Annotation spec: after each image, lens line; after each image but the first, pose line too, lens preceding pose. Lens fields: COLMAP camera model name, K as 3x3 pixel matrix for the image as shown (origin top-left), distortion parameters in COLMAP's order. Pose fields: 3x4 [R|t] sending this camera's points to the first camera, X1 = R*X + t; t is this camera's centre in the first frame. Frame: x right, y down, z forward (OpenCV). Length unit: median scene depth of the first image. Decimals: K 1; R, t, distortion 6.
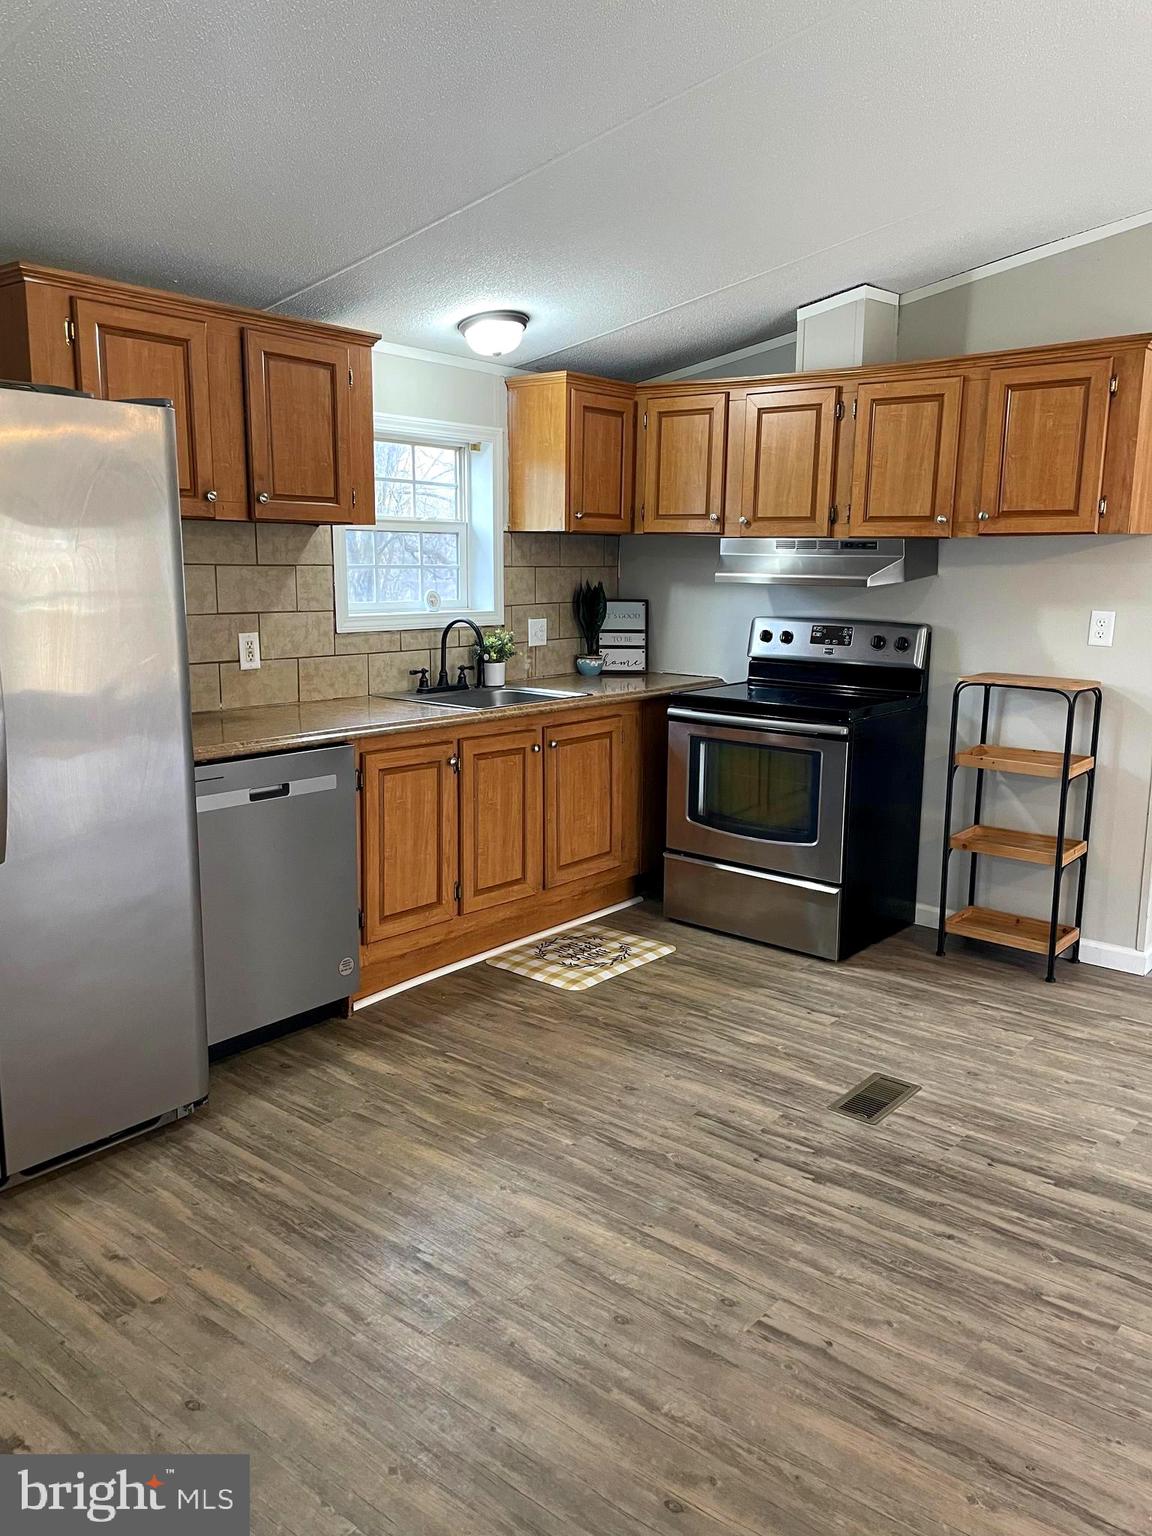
lens RADIAL K [[1146.9, 0, 580.5], [0, 1146.9, 780.0], [0, 0, 1]] dist [0.087699, -0.098828]
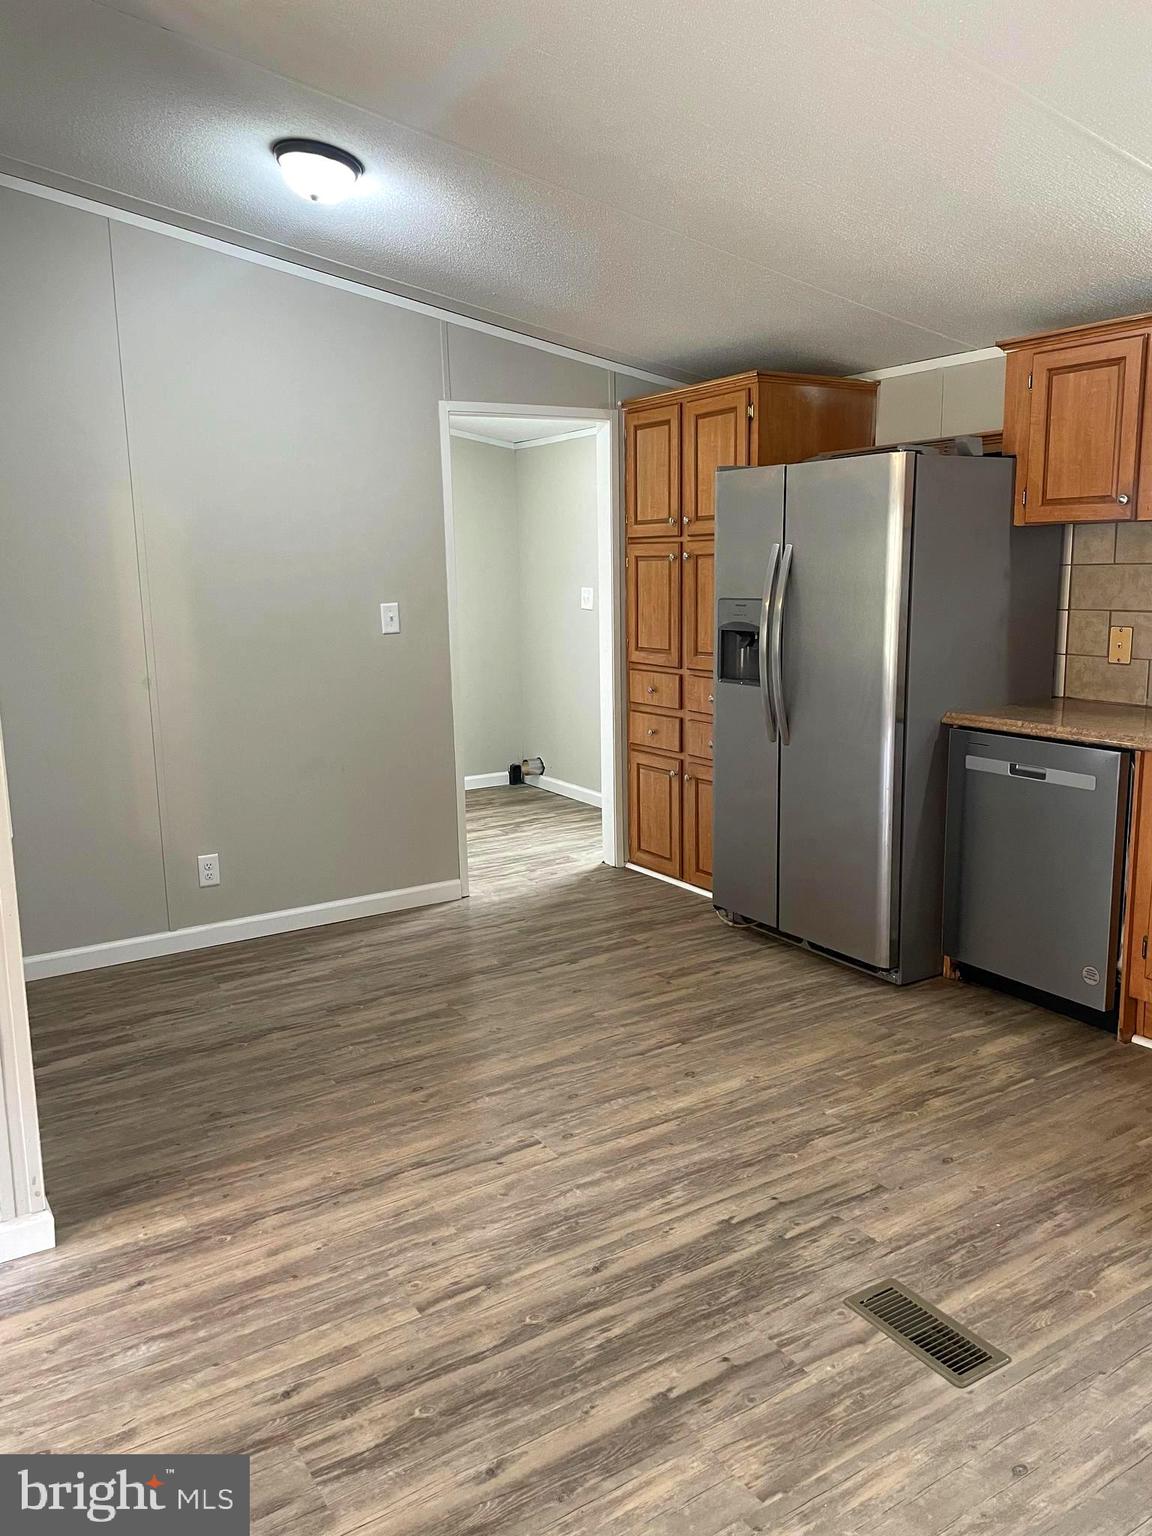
lens RADIAL K [[1146.9, 0, 591.7], [0, 1146.9, 776.3], [0, 0, 1]] dist [0.087699, -0.098828]
pose [[-0.297872, 0.170100, -0.939329, 0.869773], [-0.171254, 0.958511, 0.227880, -0.161255], [0.939119, 0.228742, -0.256383, 0.871336]]
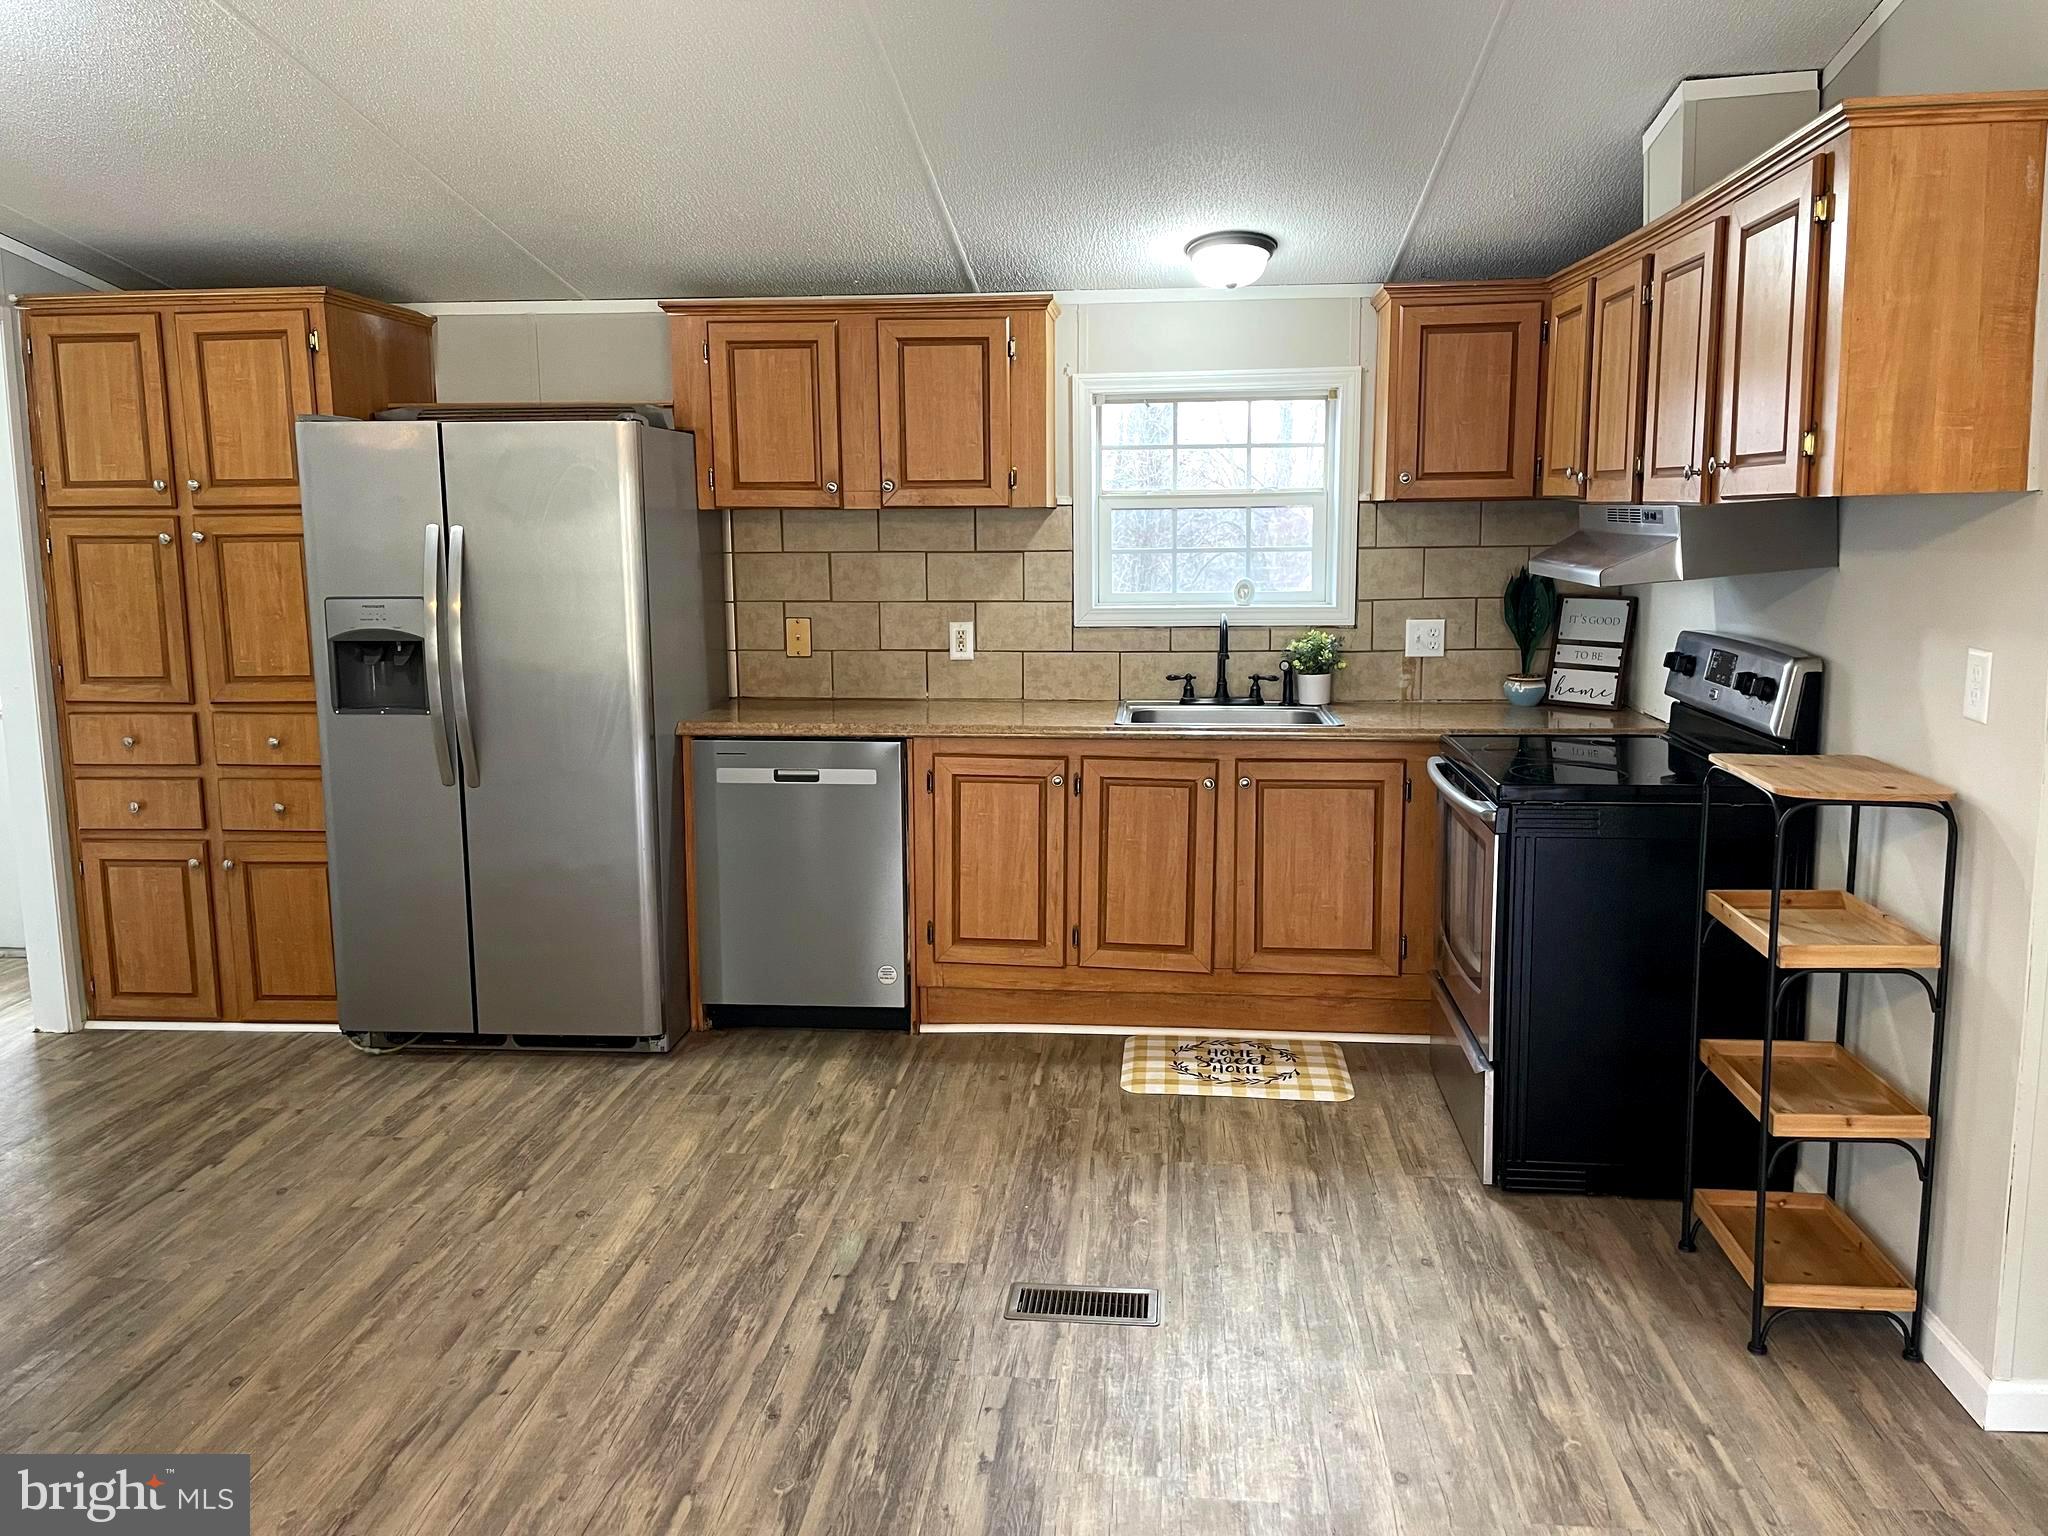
lens RADIAL K [[1529.2, 0, 1015.1], [0, 1529.2, 756.6], [0, 0, 1]] dist [0.087699, -0.098828]
pose [[0.561785, 0.110982, -0.819805, 0.918386], [-0.143909, 0.988962, 0.035265, -0.079085], [0.814670, 0.098166, 0.571556, 0.375738]]
